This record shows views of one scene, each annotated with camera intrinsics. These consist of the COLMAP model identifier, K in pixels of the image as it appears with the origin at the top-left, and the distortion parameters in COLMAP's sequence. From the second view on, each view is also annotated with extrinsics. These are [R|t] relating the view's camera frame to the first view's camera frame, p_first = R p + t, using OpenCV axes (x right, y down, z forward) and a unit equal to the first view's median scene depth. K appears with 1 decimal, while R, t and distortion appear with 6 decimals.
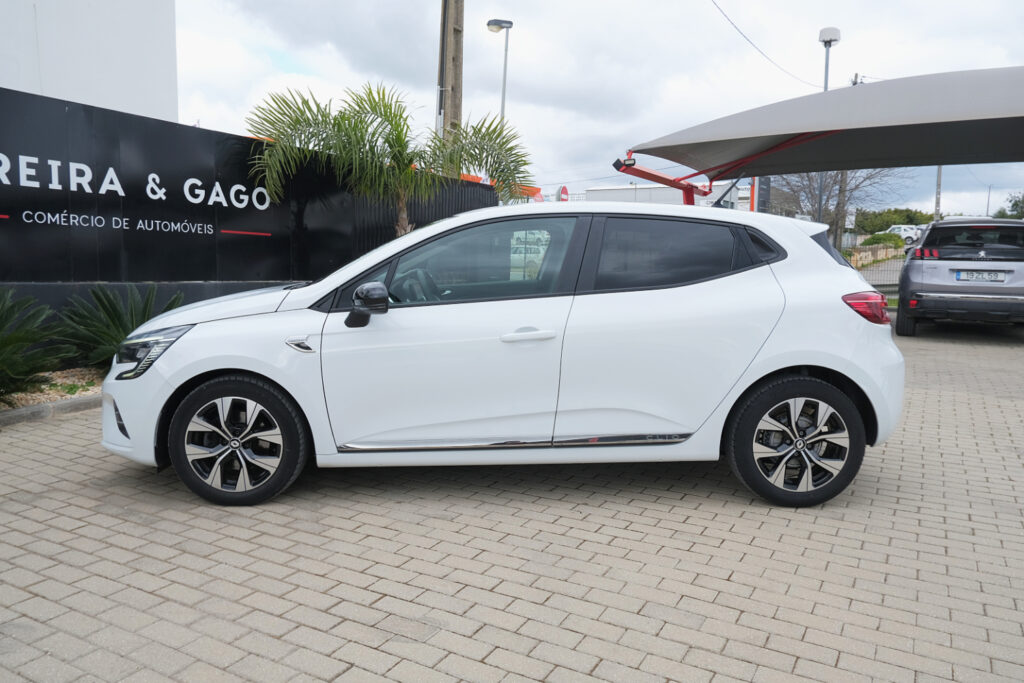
lens RADIAL K [[766.6, 0, 510.8], [0, 766.6, 343.1], [0, 0, 1]] dist [0.007994, 0.011038]
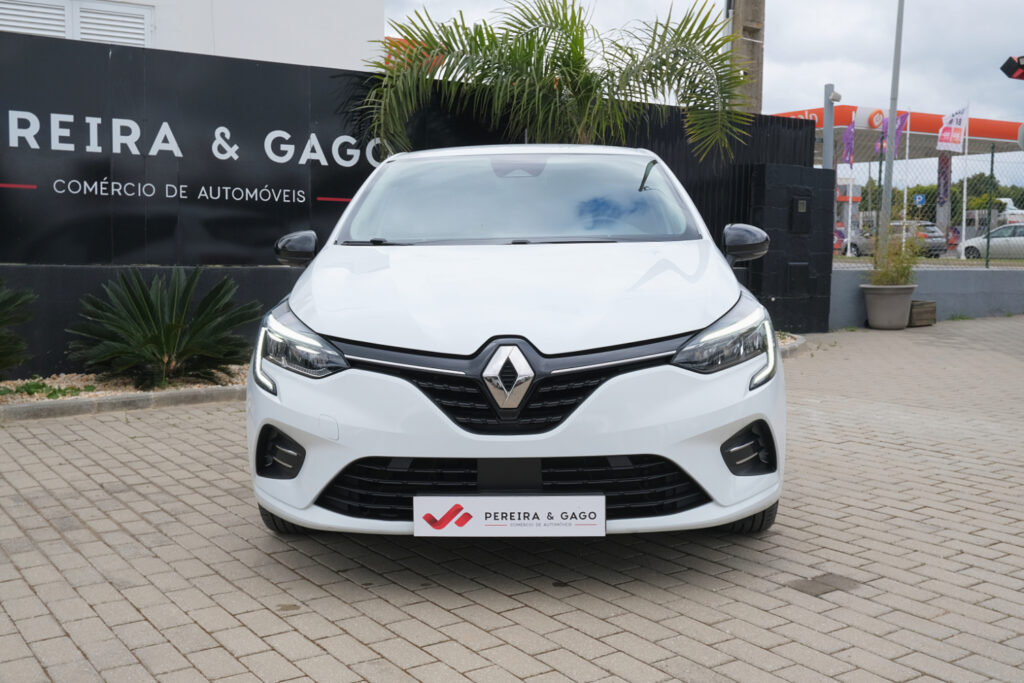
lens RADIAL K [[1114.4, 0, 511.2], [0, 1114.4, 340.8], [0, 0, 1]] dist [-0.022368, 0.000000]
pose [[0.884496, 0.019658, -0.466133, 0.328068], [-0.036308, 0.998982, -0.026767, 0.015474], [0.465132, 0.040600, 0.884310, 0.153814]]
